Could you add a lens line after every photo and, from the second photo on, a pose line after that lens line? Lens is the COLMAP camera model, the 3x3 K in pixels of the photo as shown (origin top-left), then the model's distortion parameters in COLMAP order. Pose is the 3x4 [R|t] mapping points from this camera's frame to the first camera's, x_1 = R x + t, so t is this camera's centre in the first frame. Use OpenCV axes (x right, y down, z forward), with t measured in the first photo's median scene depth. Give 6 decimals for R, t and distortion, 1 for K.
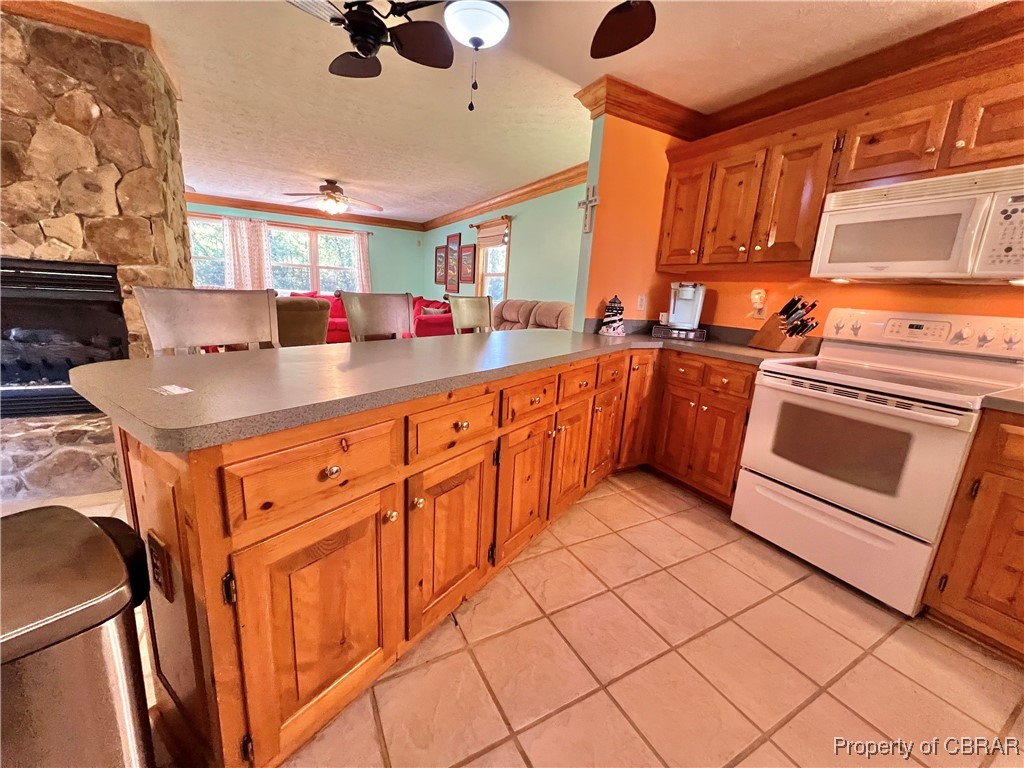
lens RADIAL K [[409.8, 0, 512.5], [0, 409.8, 382.2], [0, 0, 1]] dist [-0.002898, 0.000559]
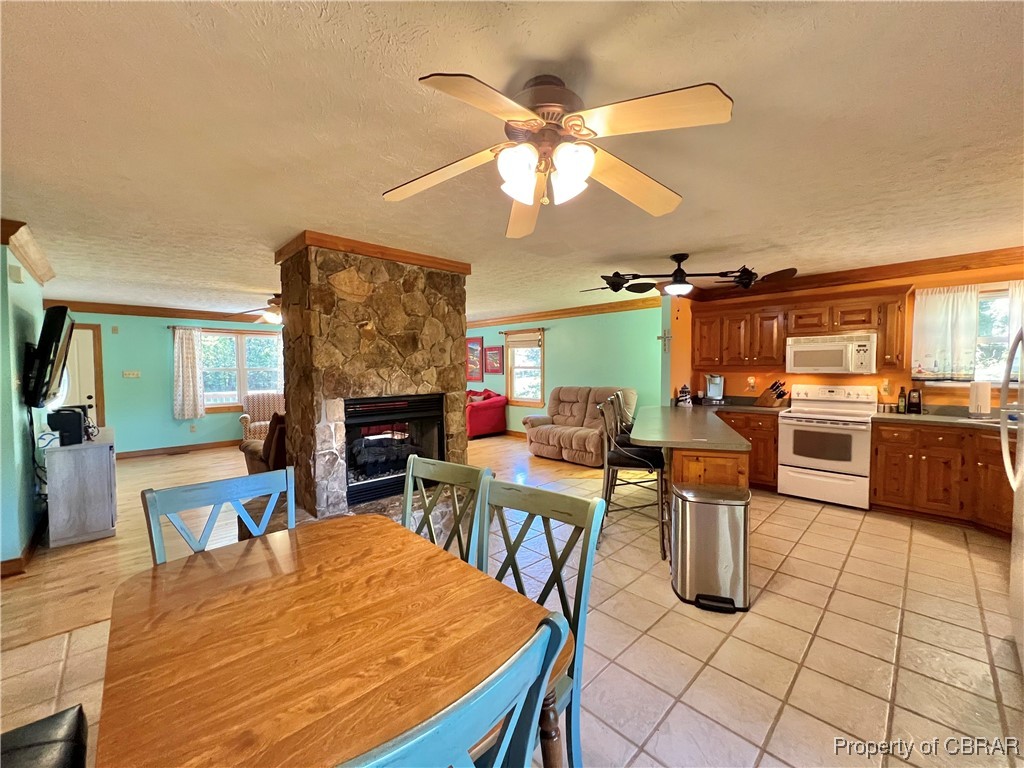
lens RADIAL K [[409.8, 0, 513.3], [0, 409.8, 382.4], [0, 0, 1]] dist [-0.002898, 0.000559]
pose [[0.961636, -0.078179, 0.262954, -1.293153], [0.121877, 0.980494, -0.154199, -0.044506], [-0.245769, 0.180332, 0.952406, -0.745997]]
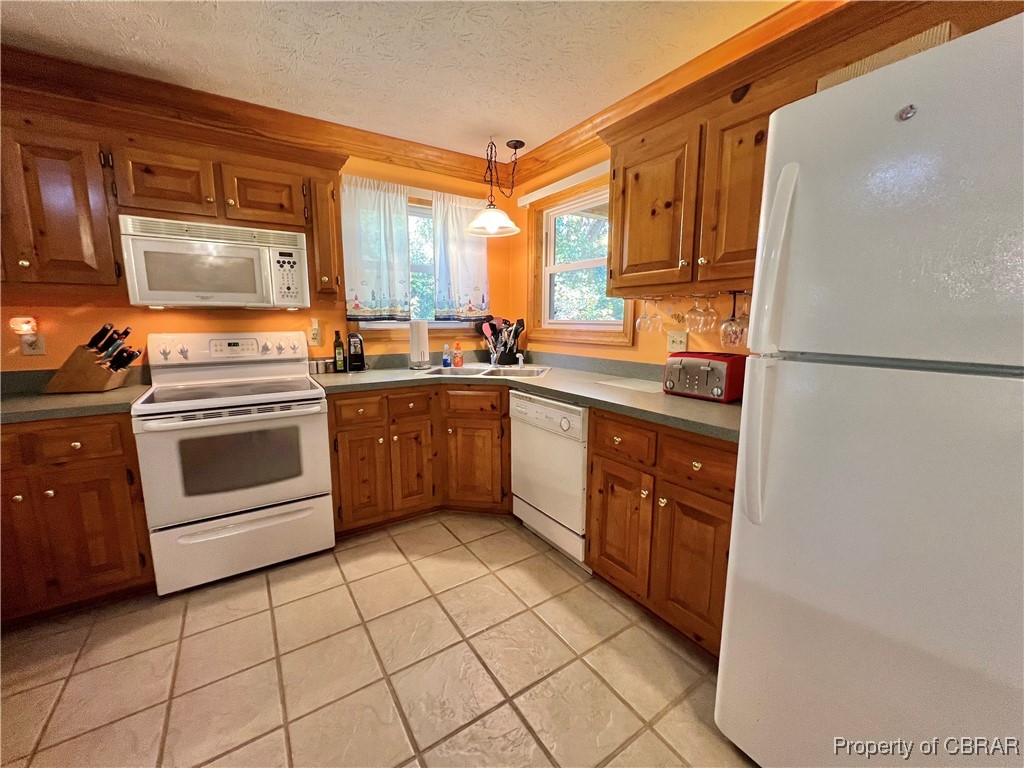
lens RADIAL K [[409.8, 0, 508.6], [0, 409.8, 381.7], [0, 0, 1]] dist [-0.002898, 0.000559]
pose [[-0.076297, -0.212423, 0.974195, -0.255502], [0.208933, 0.951946, 0.223934, -0.123855], [-0.974949, 0.220627, -0.028248, 0.252107]]
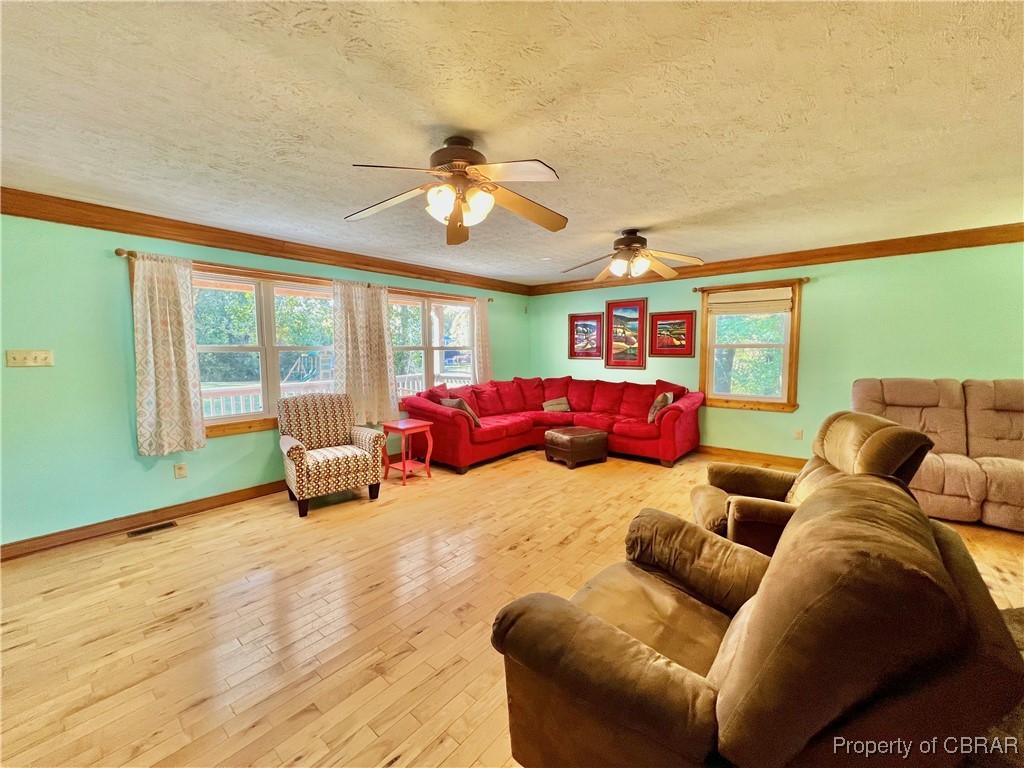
lens RADIAL K [[409.8, 0, 517.2], [0, 409.8, 382.2], [0, 0, 1]] dist [-0.002898, 0.000559]
pose [[0.927722, -0.097117, 0.360415, -2.297696], [0.142184, 0.984710, -0.100647, -0.512227], [-0.345130, 0.144617, 0.927346, 1.186065]]
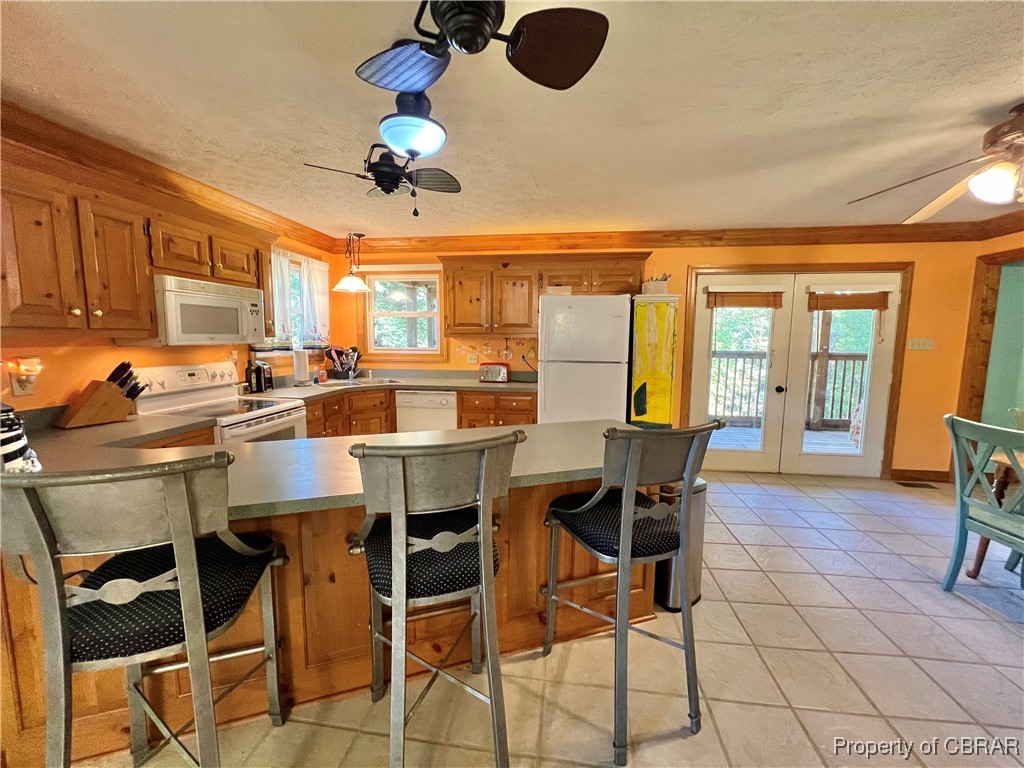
lens RADIAL K [[409.8, 0, 510.3], [0, 409.8, 381.4], [0, 0, 1]] dist [-0.002898, 0.000559]
pose [[-0.800311, -0.132014, 0.584871, -0.703501], [0.073383, 0.946561, 0.314066, -0.453260], [-0.595077, 0.294270, -0.747856, 1.329807]]
